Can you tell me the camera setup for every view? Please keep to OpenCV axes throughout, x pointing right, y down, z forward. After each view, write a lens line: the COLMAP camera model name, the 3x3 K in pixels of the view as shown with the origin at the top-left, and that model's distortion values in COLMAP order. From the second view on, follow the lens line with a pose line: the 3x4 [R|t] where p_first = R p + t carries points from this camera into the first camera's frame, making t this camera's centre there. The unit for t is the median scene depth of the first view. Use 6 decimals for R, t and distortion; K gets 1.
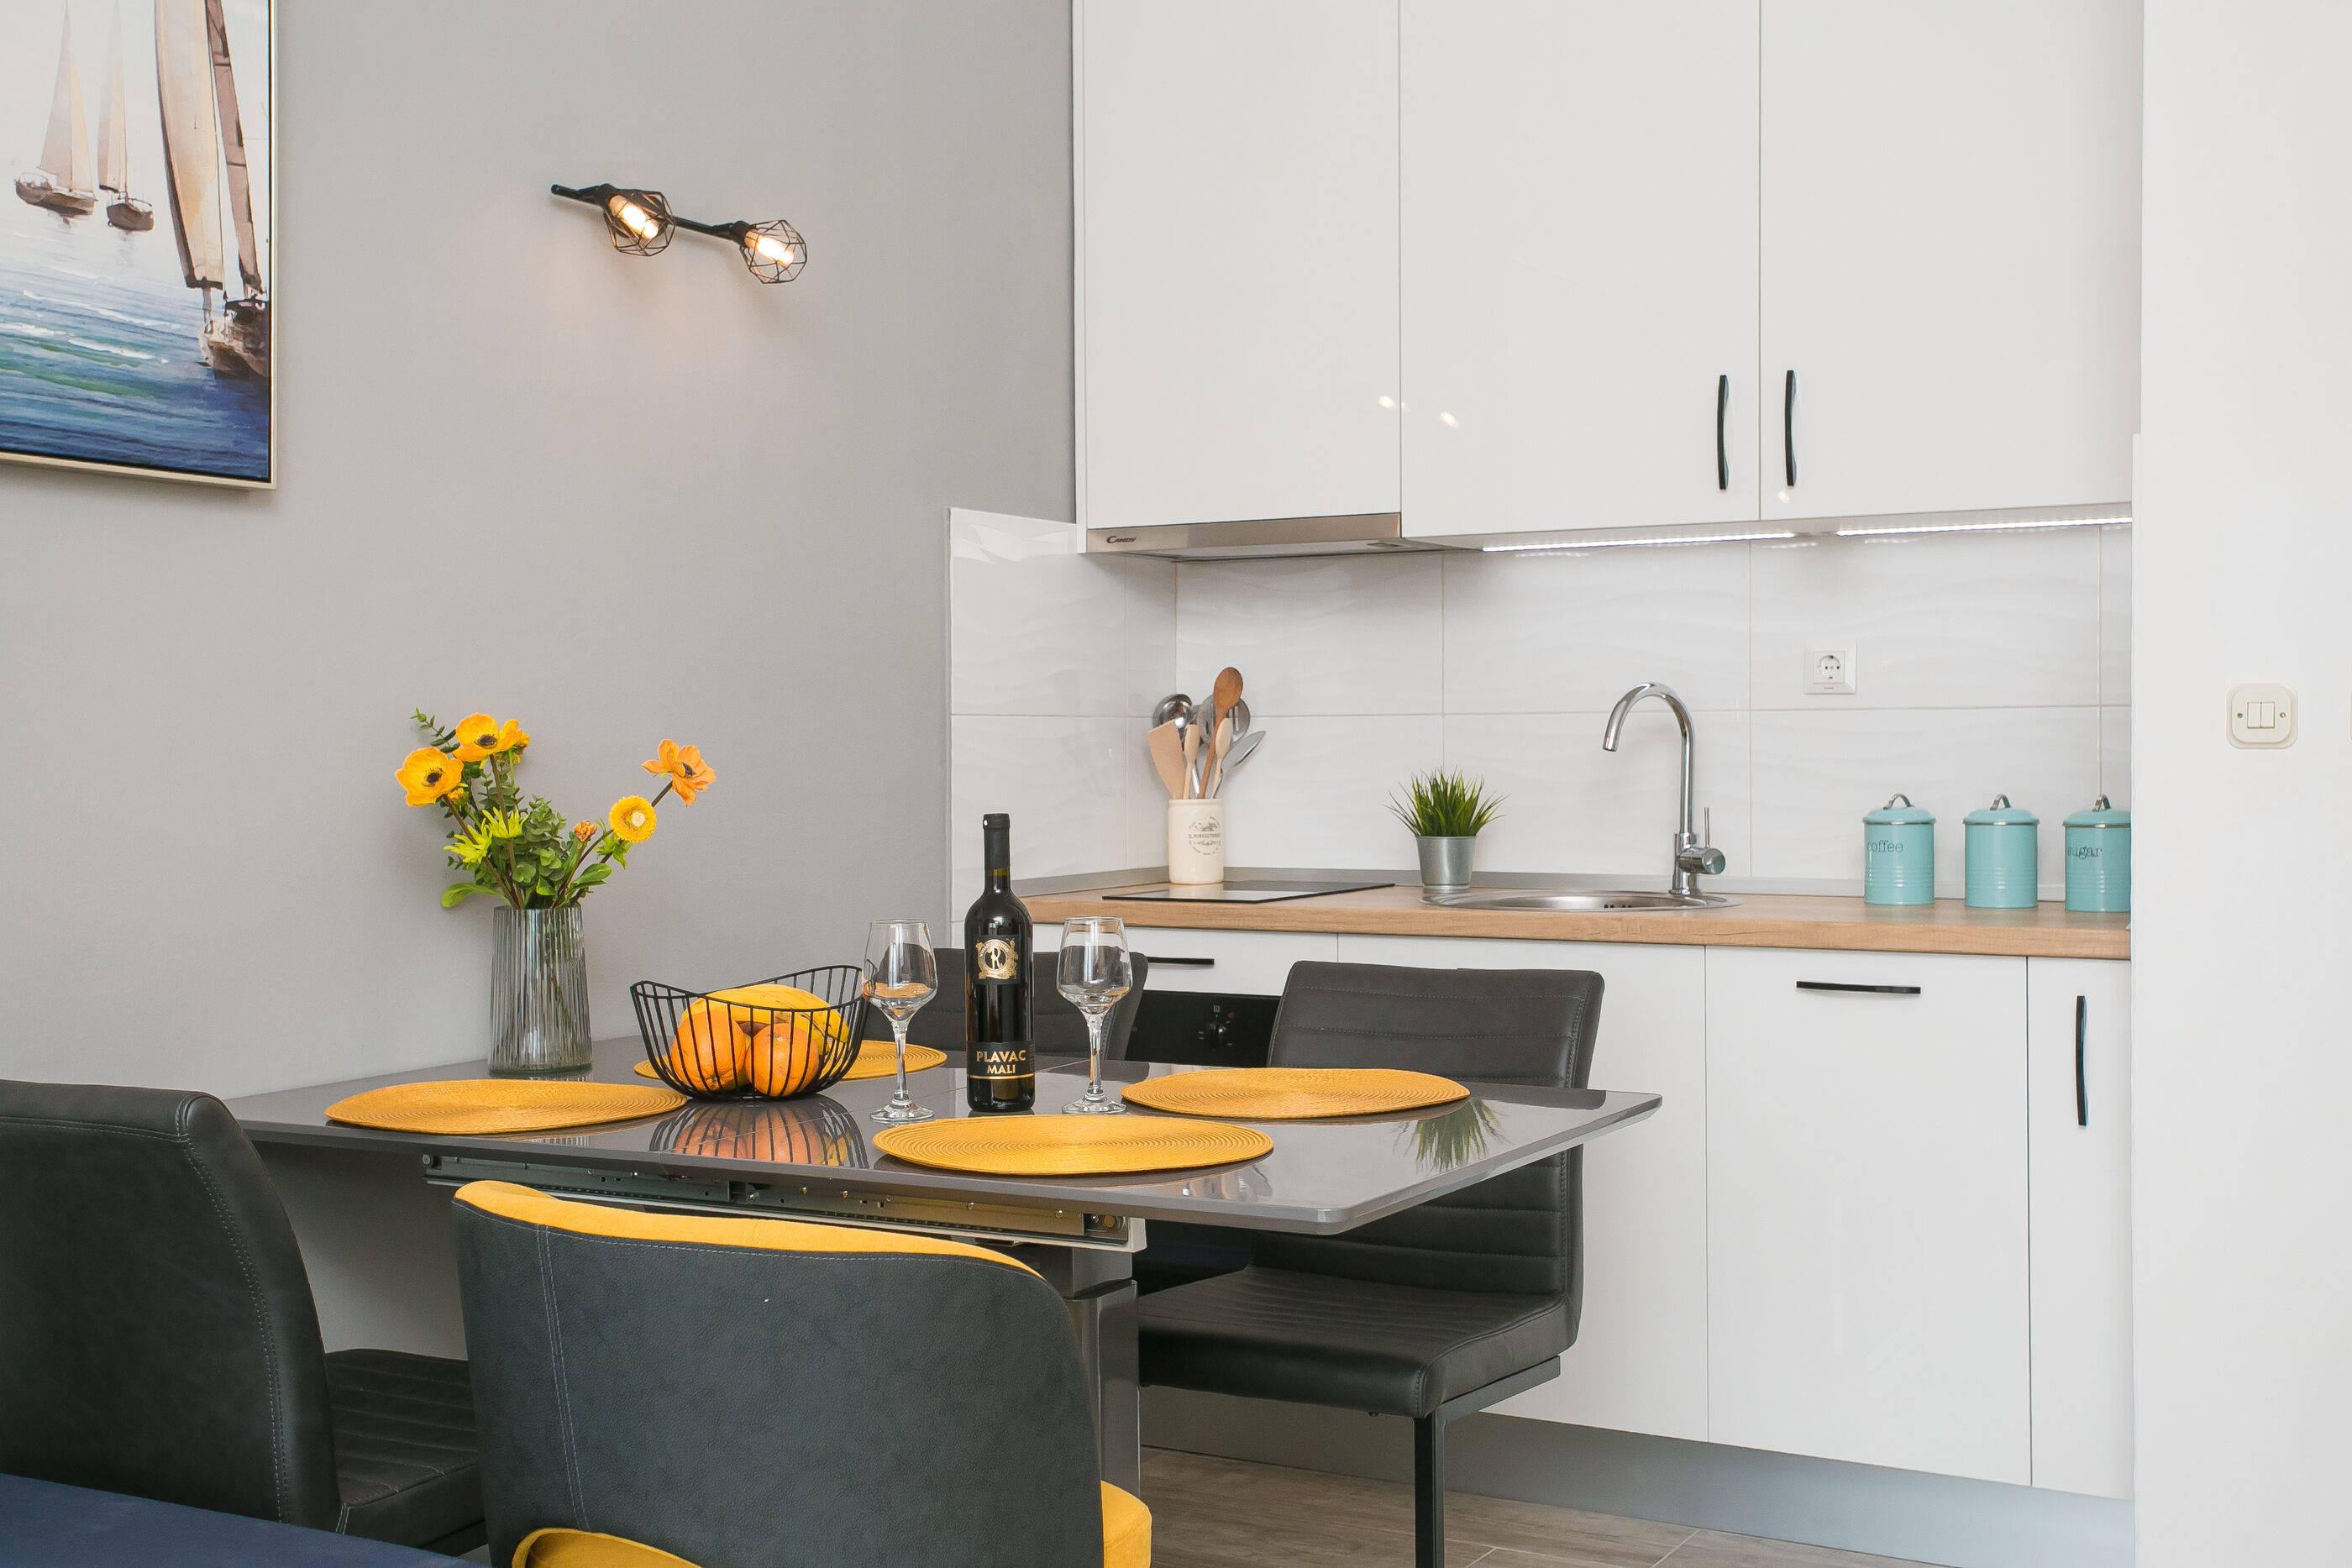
lens RADIAL K [[2609.8, 0, 1176.0], [0, 2609.8, 784.0], [0, 0, 1]] dist [-0.021723, -0.004919]
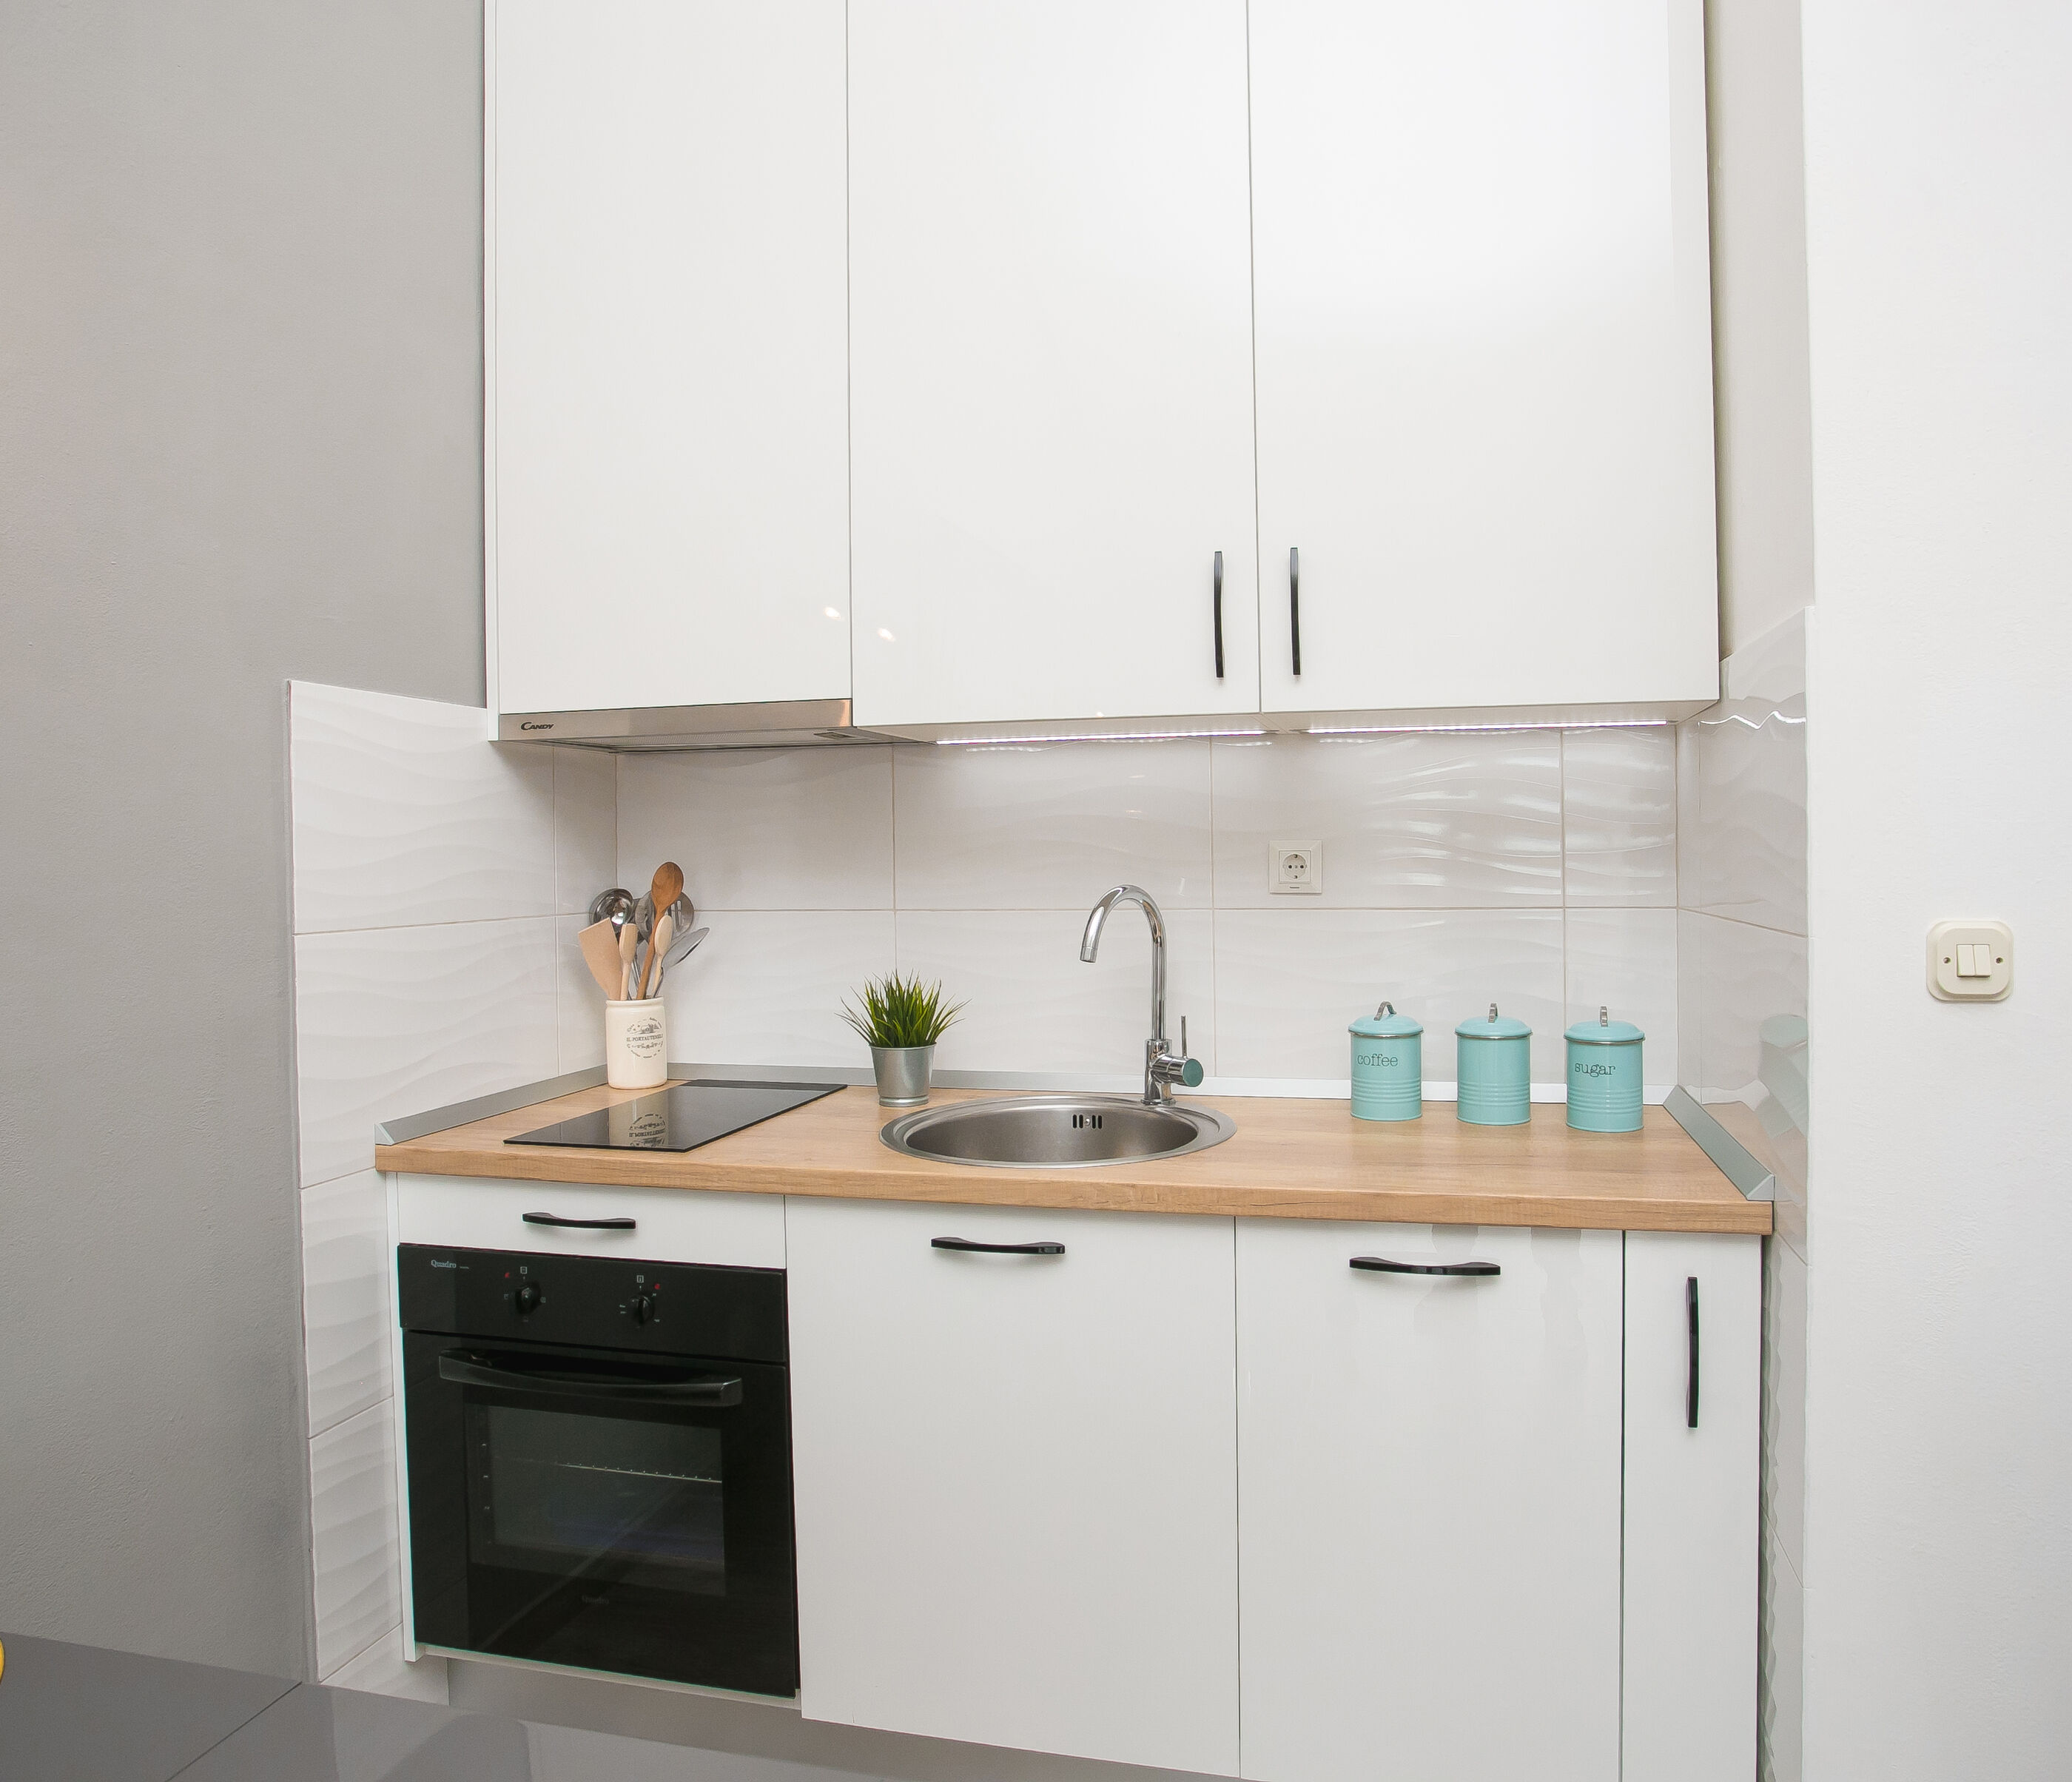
lens RADIAL K [[1367.8, 0, 1132.6], [0, 1367.8, 858.9], [0, 0, 1]] dist [-0.053146, 0.001531]
pose [[0.953785, -0.008148, 0.300379, 0.036379], [0.011340, 0.999896, -0.008883, -0.043634], [-0.300276, 0.011879, 0.953779, 0.521756]]
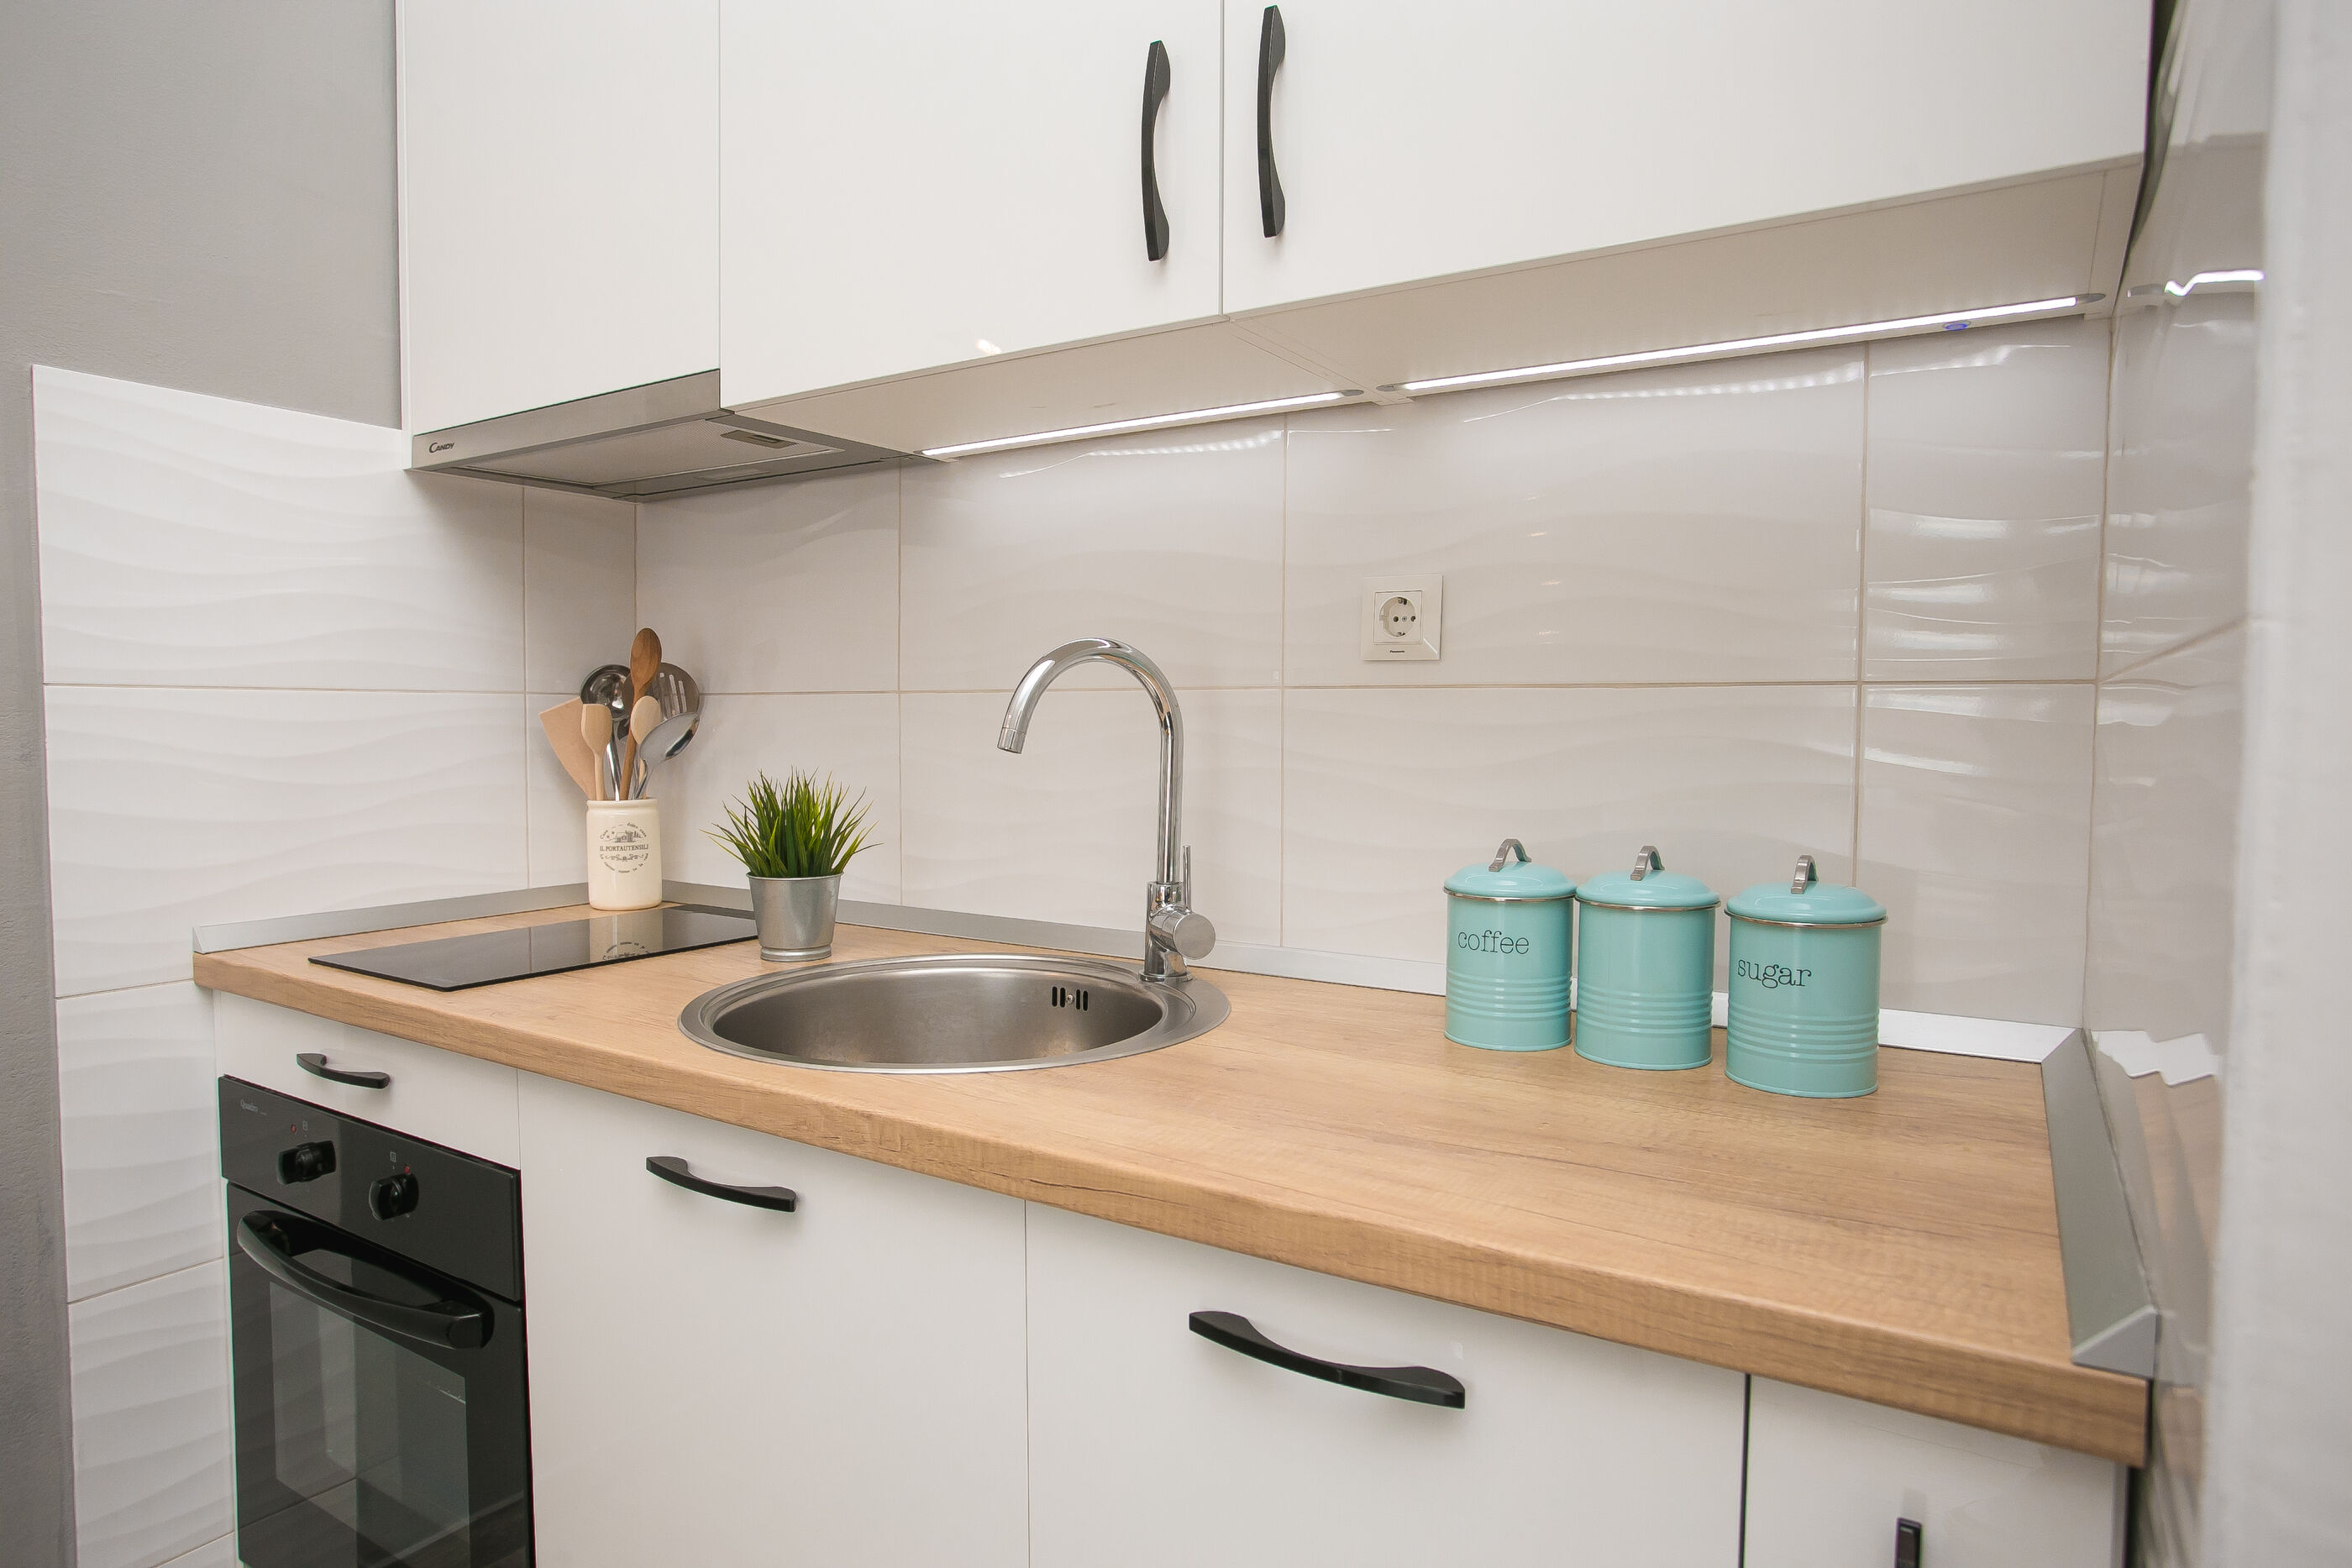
lens RADIAL K [[1349.2, 0, 1176.0], [0, 1349.2, 784.0], [0, 0, 1]] dist [-0.047885, 0.027378]
pose [[0.999006, 0.012254, -0.042863, 0.211676], [-0.010708, 0.999291, 0.036100, -0.016738], [0.043275, -0.035605, 0.998429, 0.678558]]
